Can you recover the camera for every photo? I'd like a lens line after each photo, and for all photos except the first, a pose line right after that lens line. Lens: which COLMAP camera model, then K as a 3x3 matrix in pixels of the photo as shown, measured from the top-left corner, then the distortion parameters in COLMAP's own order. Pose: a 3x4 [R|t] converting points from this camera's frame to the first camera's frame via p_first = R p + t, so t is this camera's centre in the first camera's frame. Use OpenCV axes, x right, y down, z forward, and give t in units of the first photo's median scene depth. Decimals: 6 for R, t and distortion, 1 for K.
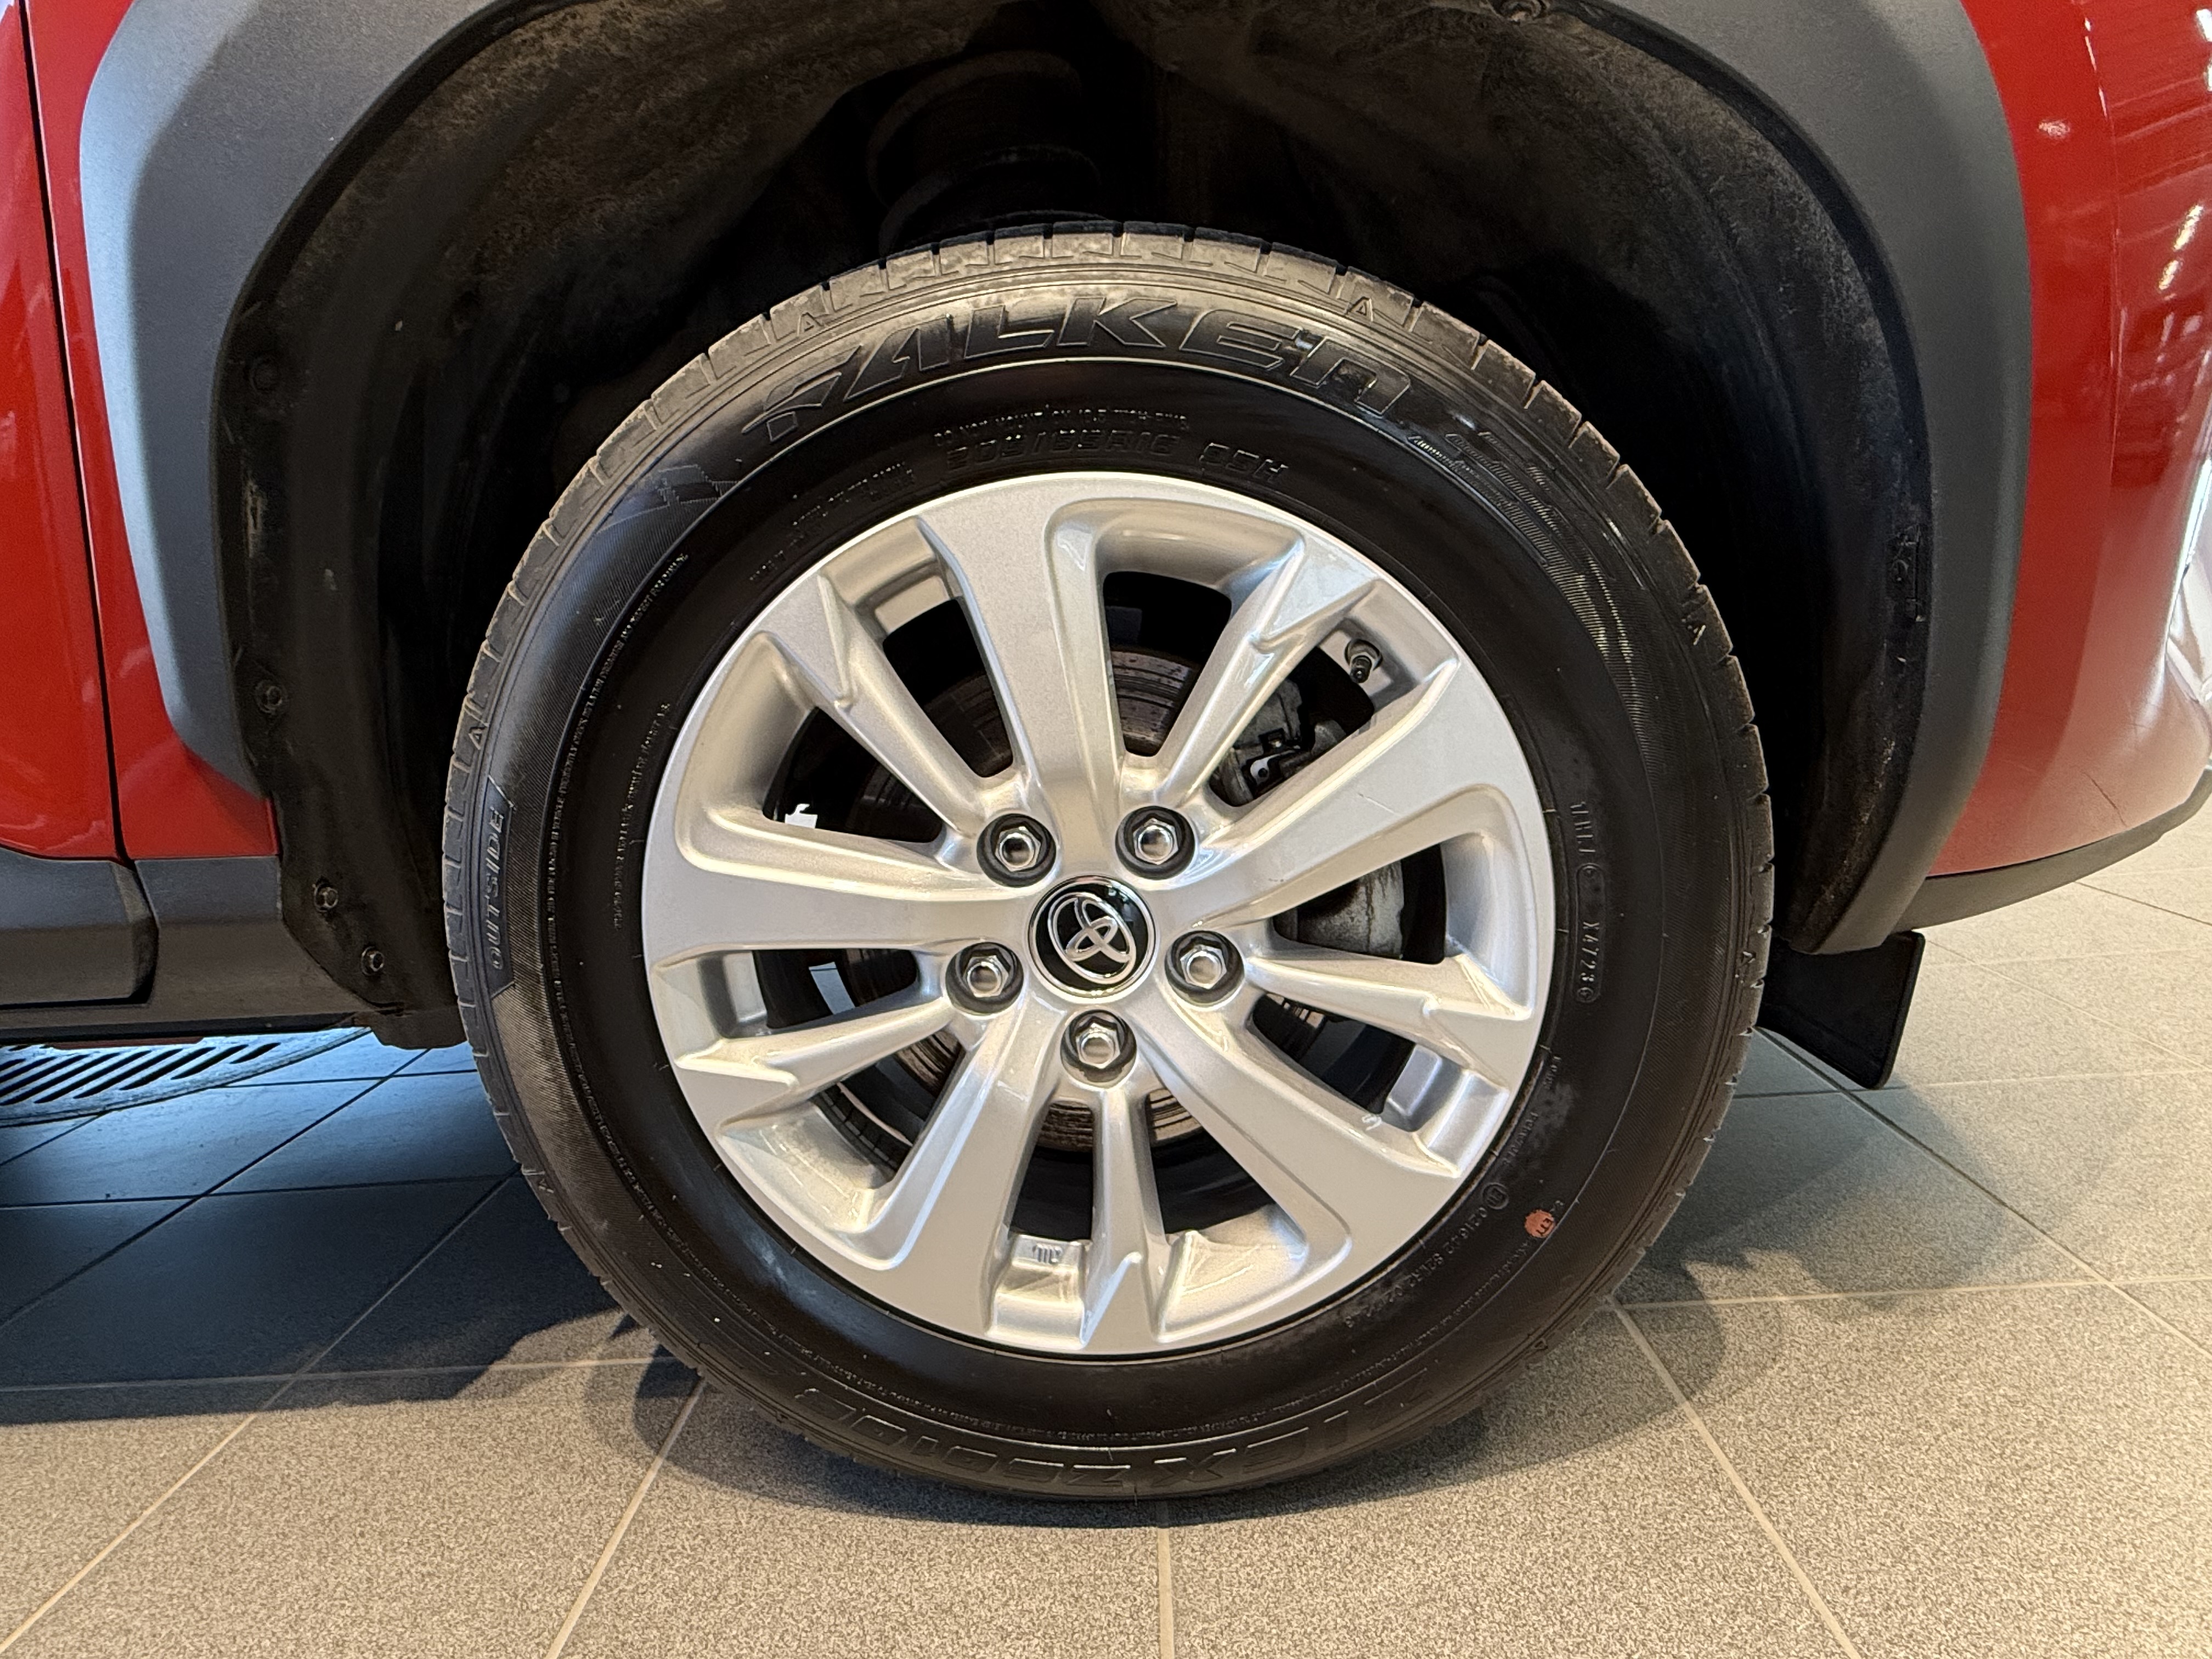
lens RADIAL K [[1230.3, 0, 1094.8], [0, 1230.3, 830.4], [0, 0, 1]] dist [-0.005102, 0.002815]
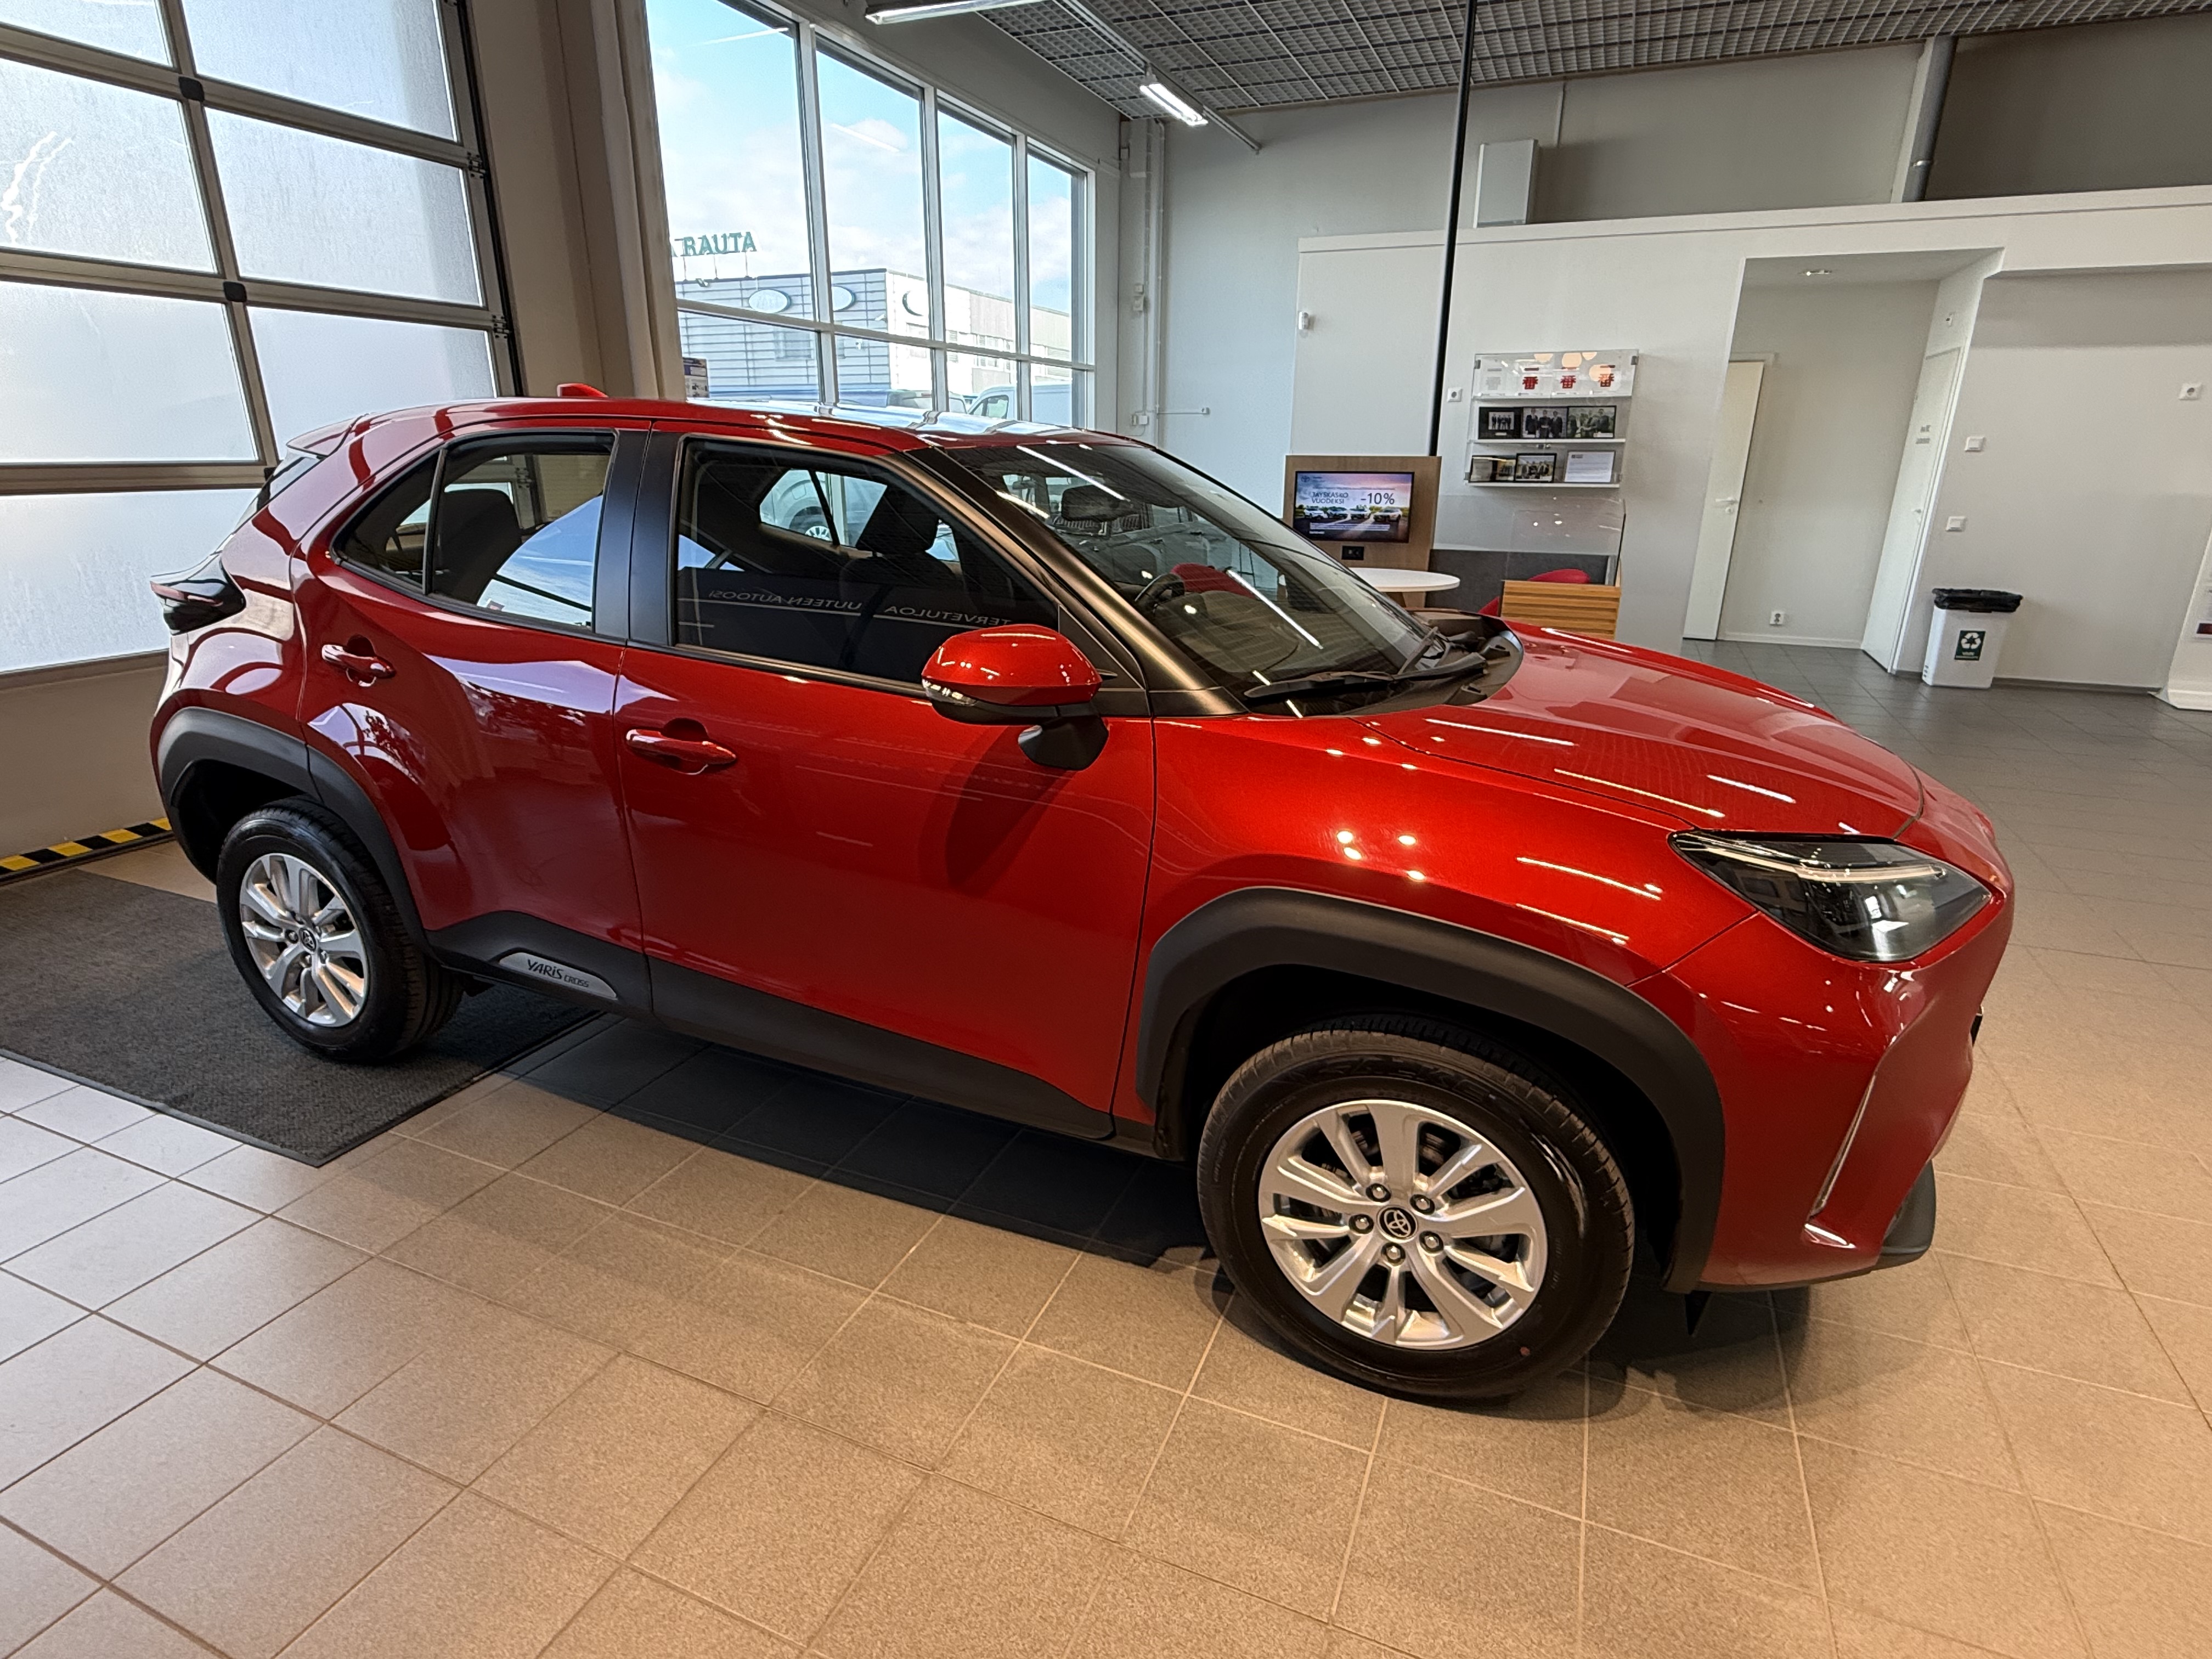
lens RADIAL K [[1163.2, 0, 1110.7], [0, 1163.2, 838.1], [0, 0, 1]] dist [-0.000955, -0.000398]
pose [[0.933794, 0.190775, -0.302709, 0.025115], [-0.143734, 0.974745, 0.170920, -1.257790], [0.327671, -0.116094, 0.937632, -1.893003]]
